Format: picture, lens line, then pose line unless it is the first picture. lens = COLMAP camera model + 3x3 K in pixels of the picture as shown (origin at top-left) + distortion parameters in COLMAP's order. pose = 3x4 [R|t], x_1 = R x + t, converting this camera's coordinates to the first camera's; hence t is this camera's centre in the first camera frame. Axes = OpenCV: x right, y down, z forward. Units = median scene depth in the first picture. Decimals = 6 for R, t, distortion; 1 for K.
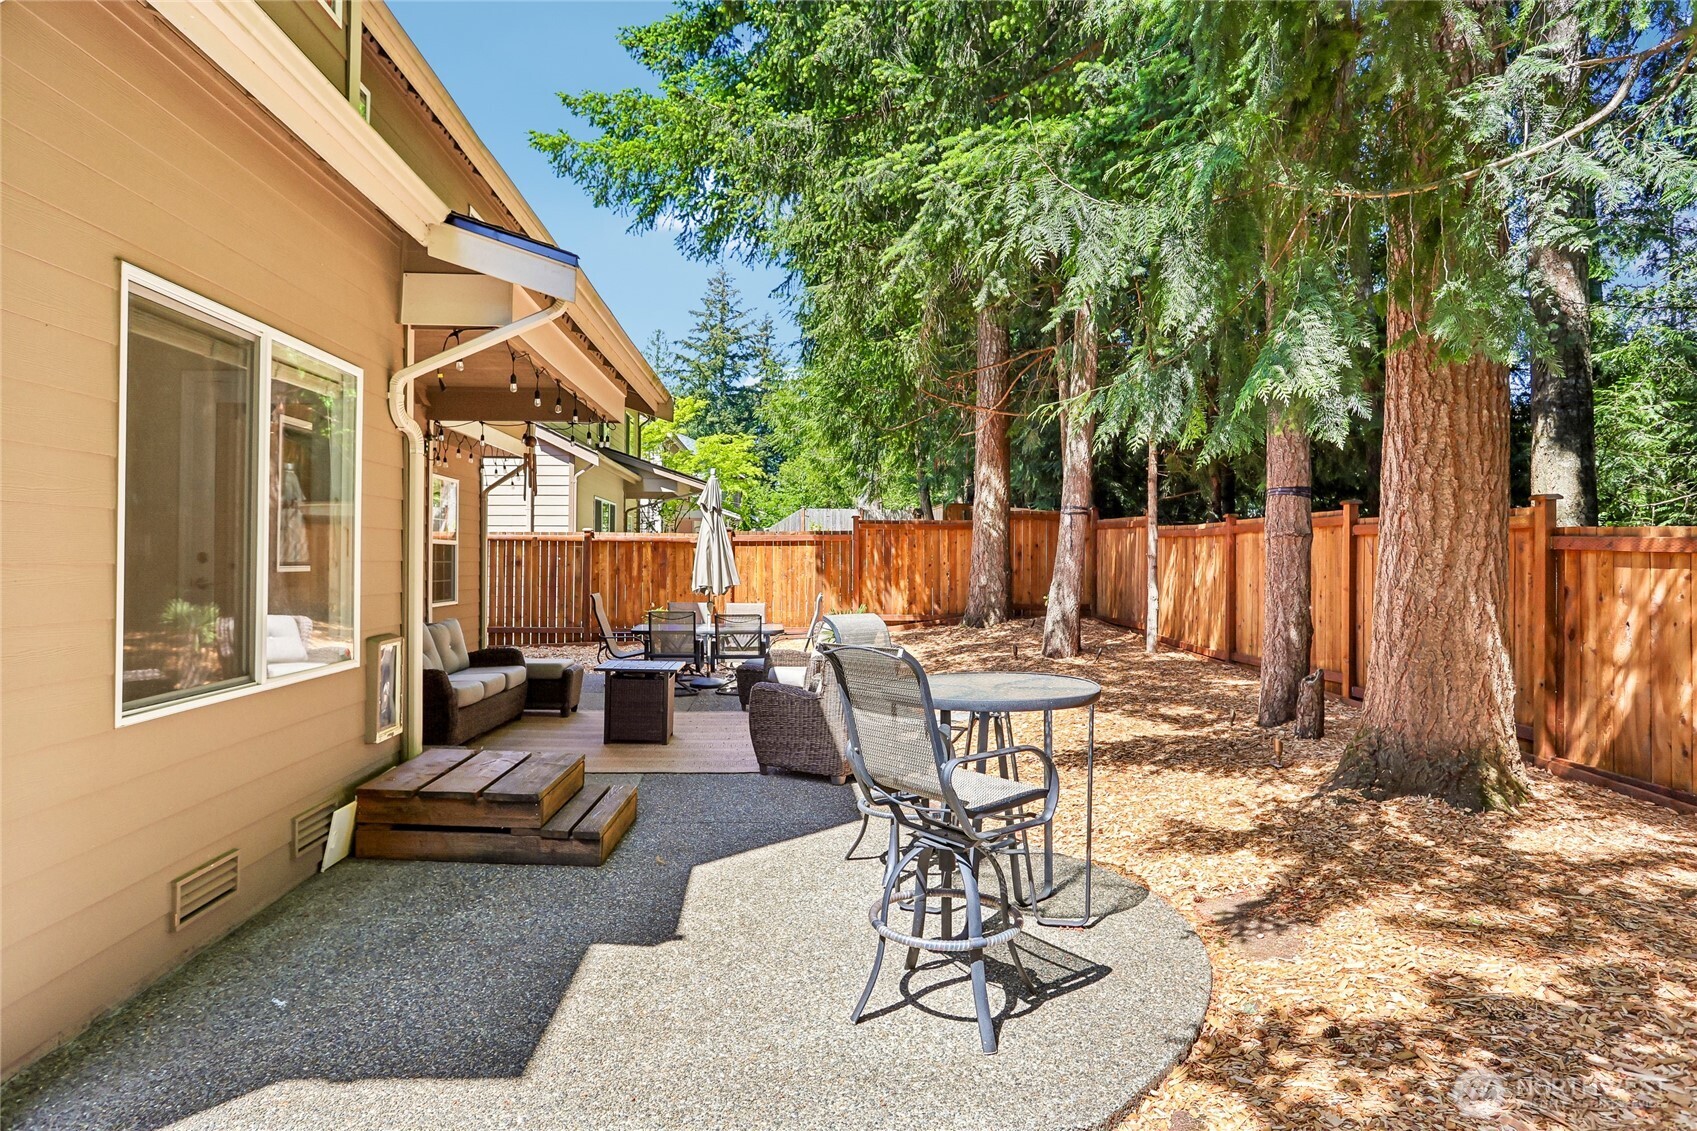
lens RADIAL K [[966.3, 0, 848.2], [0, 966.3, 550.6], [0, 0, 1]] dist [-0.019820, 0.000547]
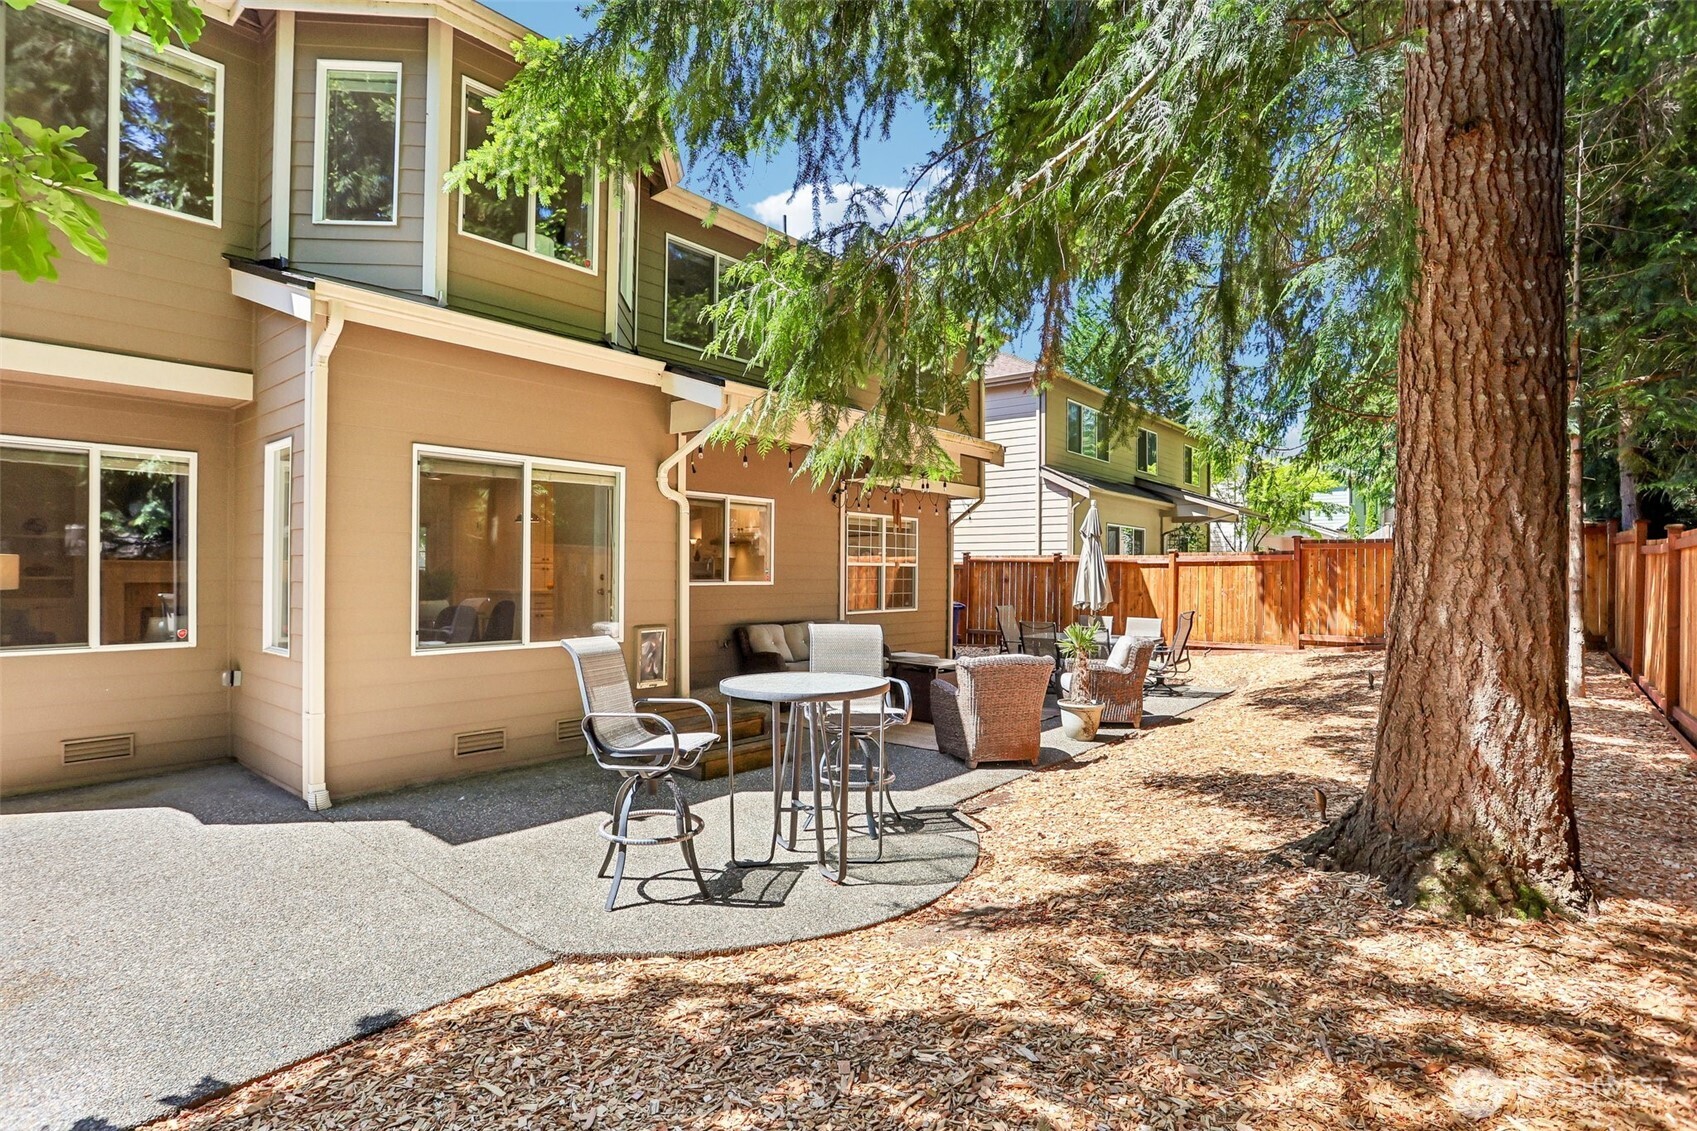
lens RADIAL K [[841.5, 0, 842.6], [0, 841.5, 579.8], [0, 0, 1]] dist [-0.062470, 0.025276]
pose [[0.725988, 0.008674, -0.687653, 0.741918], [0.001389, 0.999900, 0.014080, -0.009049], [0.687706, -0.011177, 0.725903, 0.174586]]
